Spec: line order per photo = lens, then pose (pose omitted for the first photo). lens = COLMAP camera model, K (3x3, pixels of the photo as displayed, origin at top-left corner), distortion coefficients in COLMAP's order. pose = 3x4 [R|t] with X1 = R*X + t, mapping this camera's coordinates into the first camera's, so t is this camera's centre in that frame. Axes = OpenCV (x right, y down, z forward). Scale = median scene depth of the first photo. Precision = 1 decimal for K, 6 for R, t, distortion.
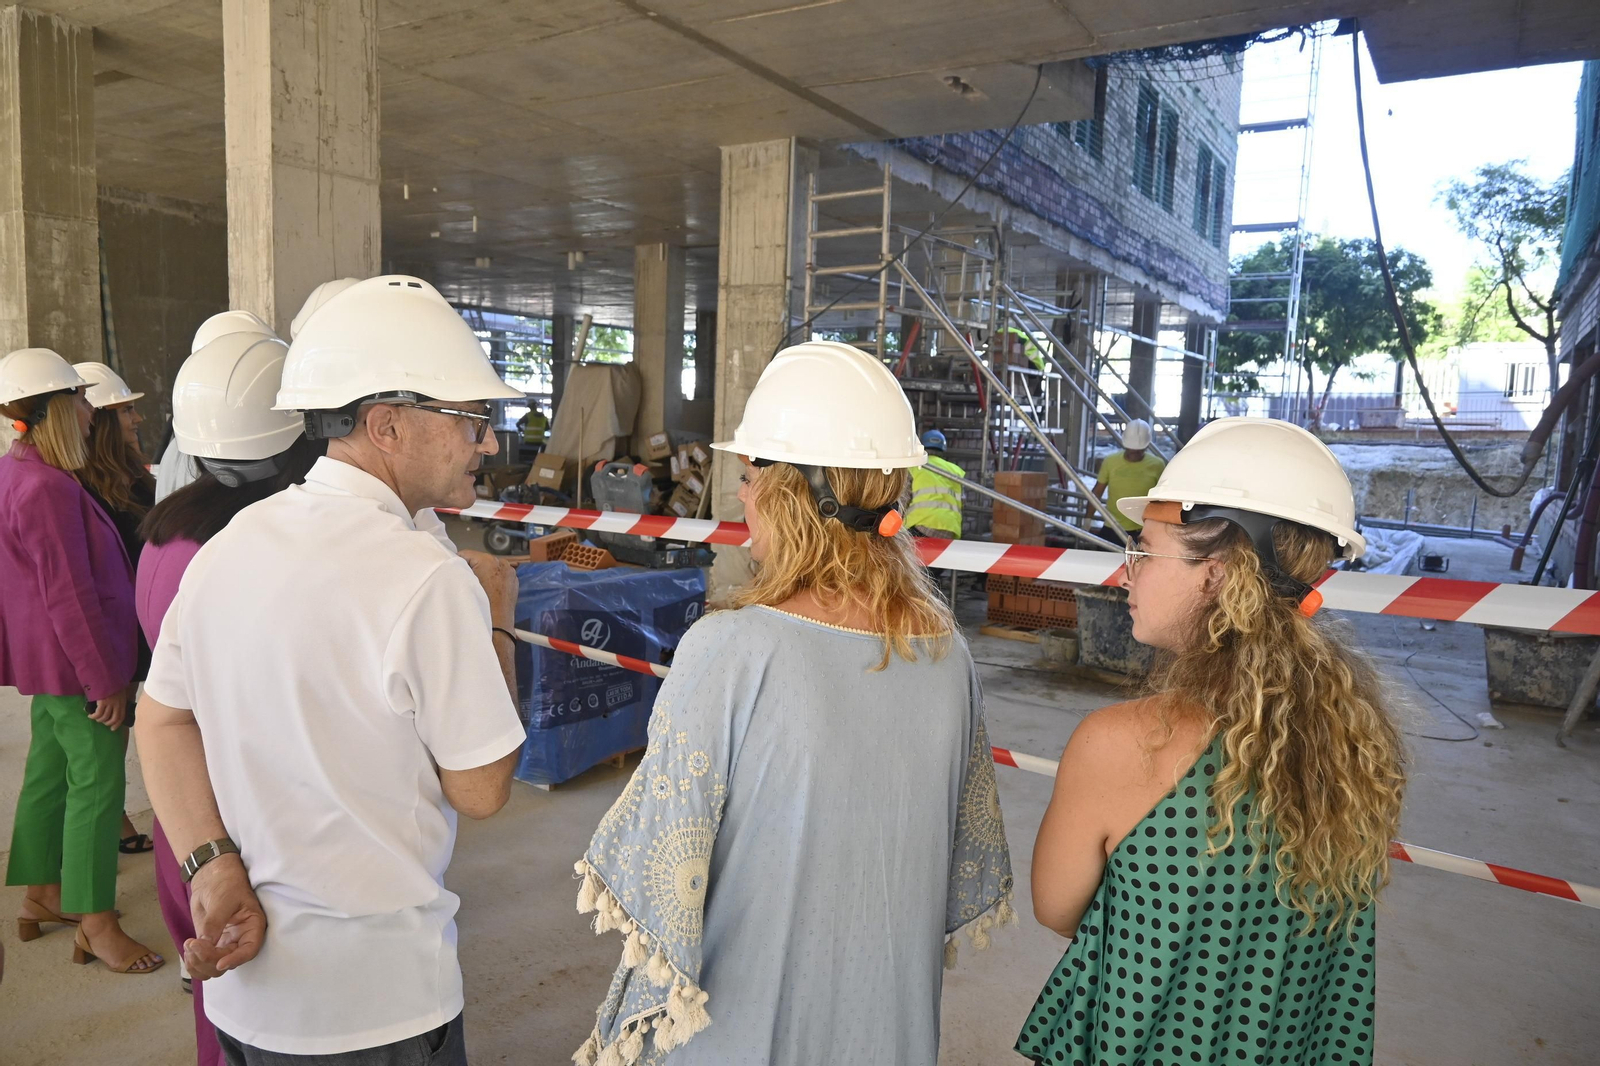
lens RADIAL K [[1115.0, 0, 800.0], [0, 1115.0, 533.0], [0, 0, 1]] dist [0.008890, -0.001364]
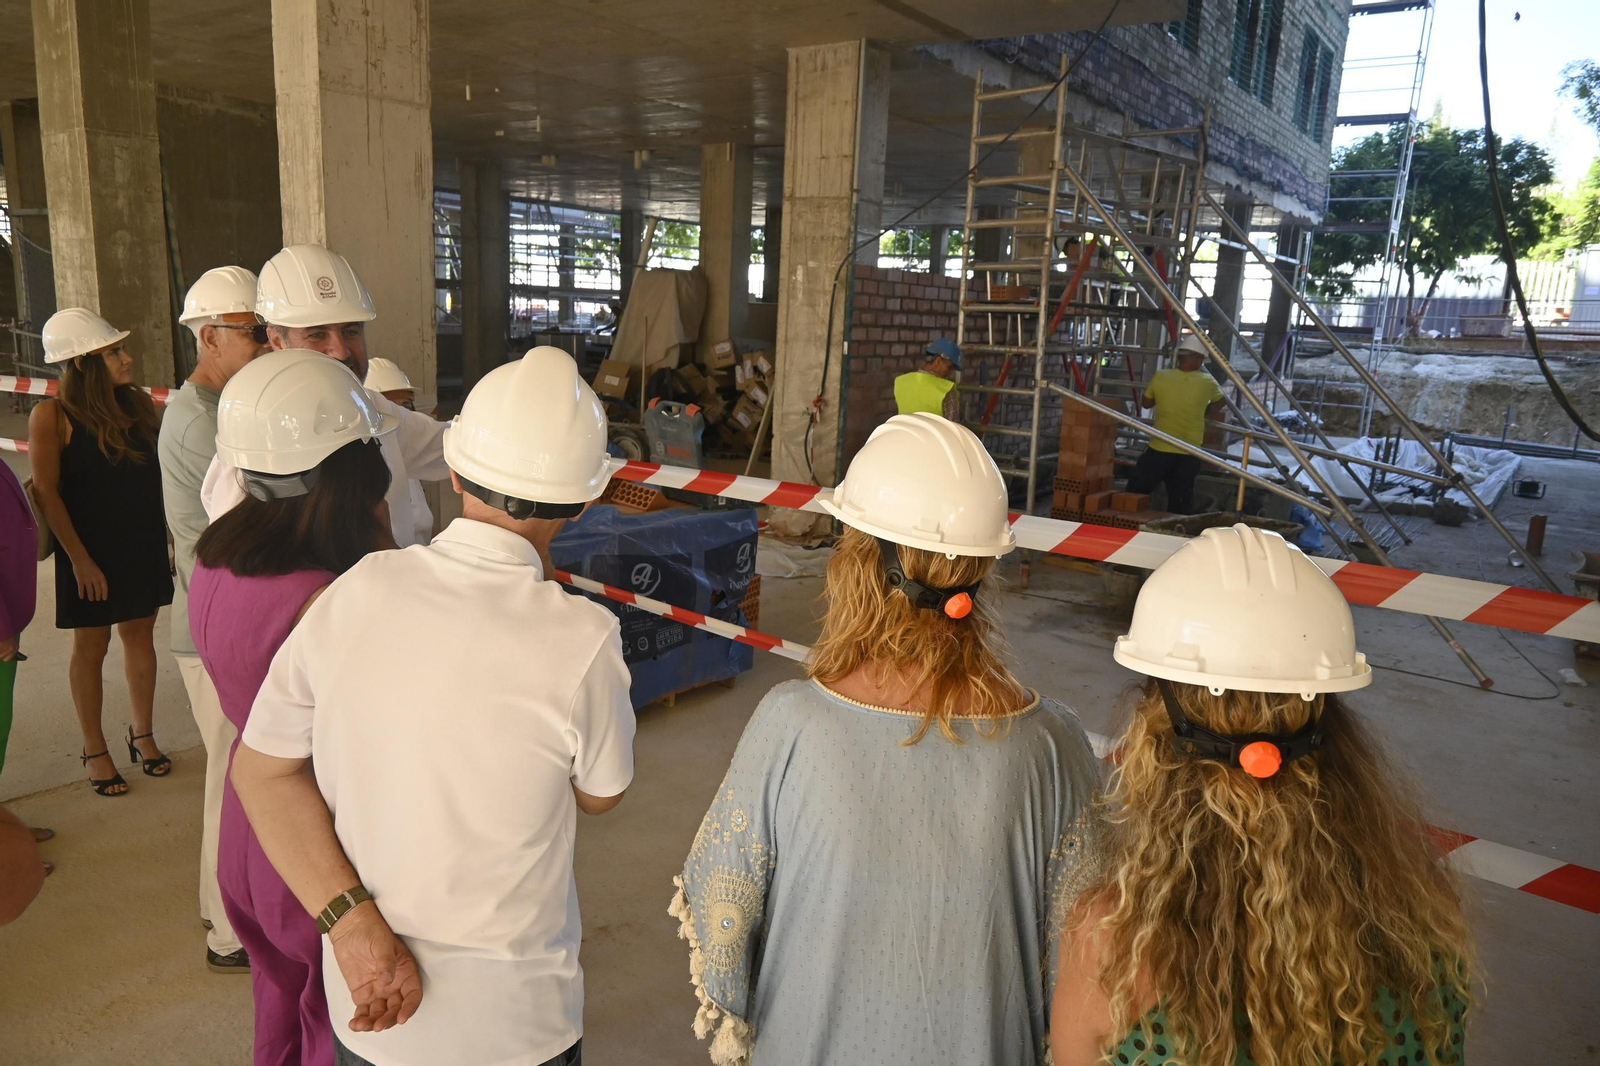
lens RADIAL K [[1115.0, 0, 800.0], [0, 1115.0, 533.0], [0, 0, 1]] dist [0.008890, -0.001364]
pose [[0.997808, 0.023484, -0.061870, 0.005456], [-0.017331, 0.995020, 0.098162, -0.017813], [0.063867, -0.096874, 0.993245, 0.007397]]
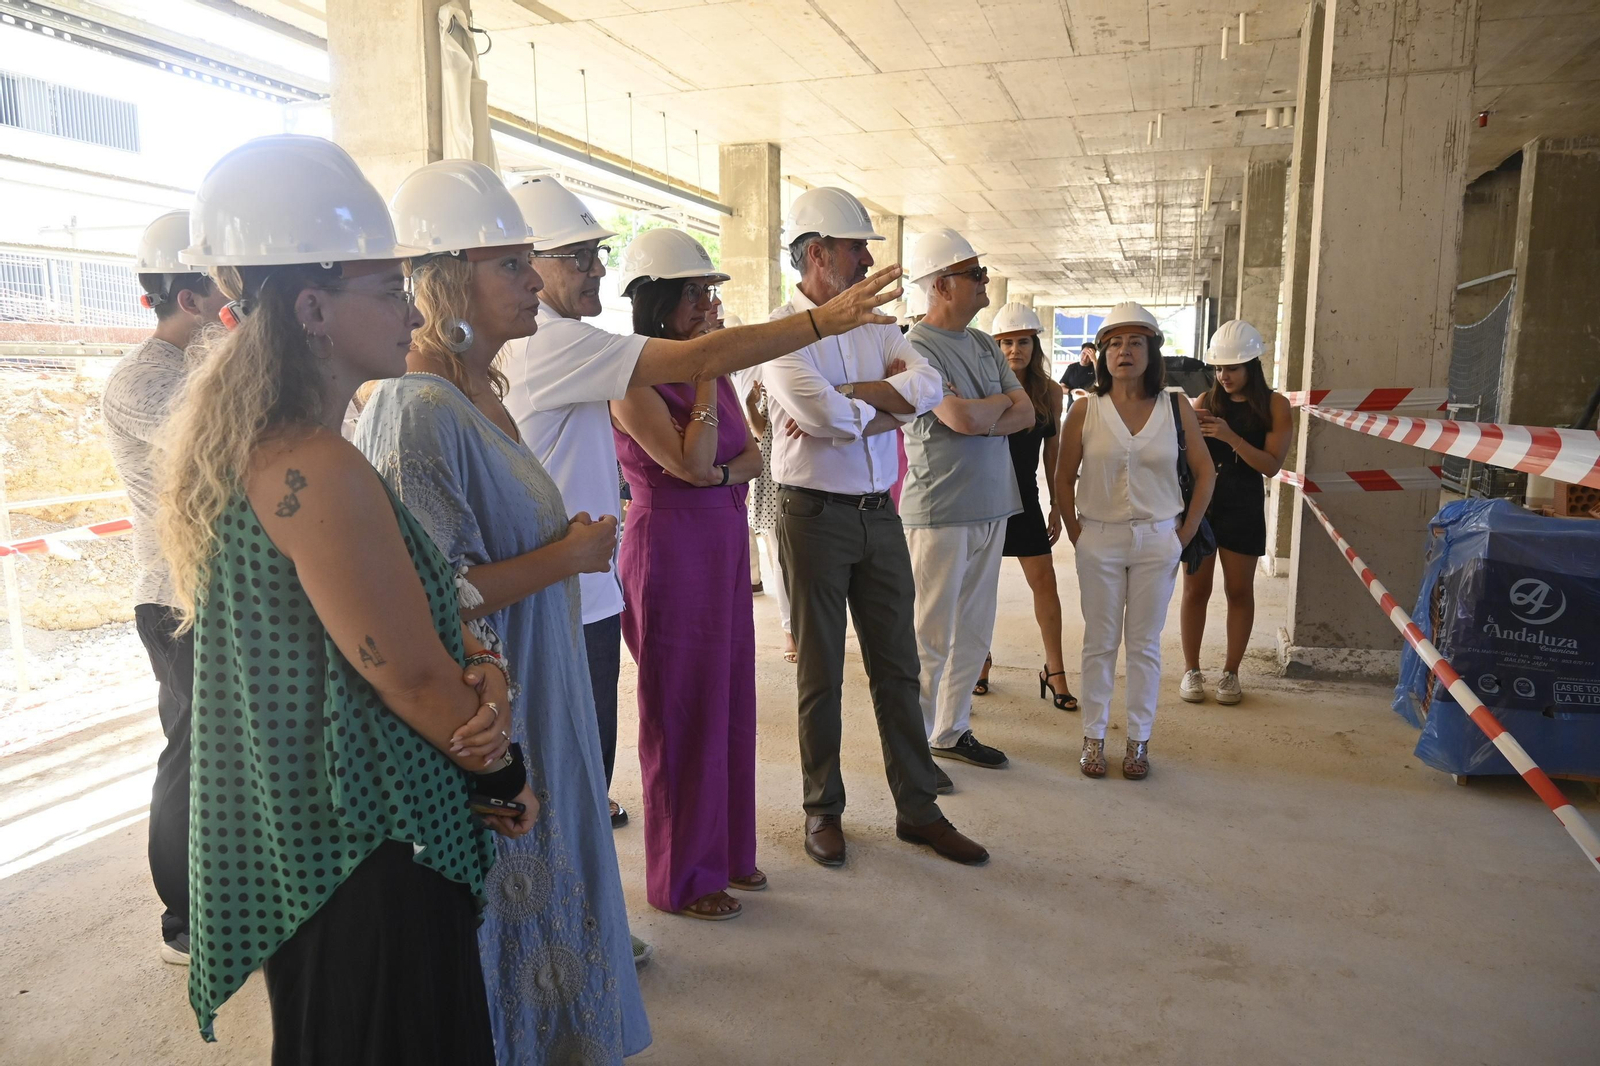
lens RADIAL K [[1115.0, 0, 800.0], [0, 1115.0, 533.0], [0, 0, 1]] dist [0.008890, -0.001364]
pose [[0.240526, 0.096899, -0.965794, 0.148993], [-0.093640, 0.992680, 0.076276, 0.012353], [0.966115, 0.072091, 0.247839, 0.117436]]
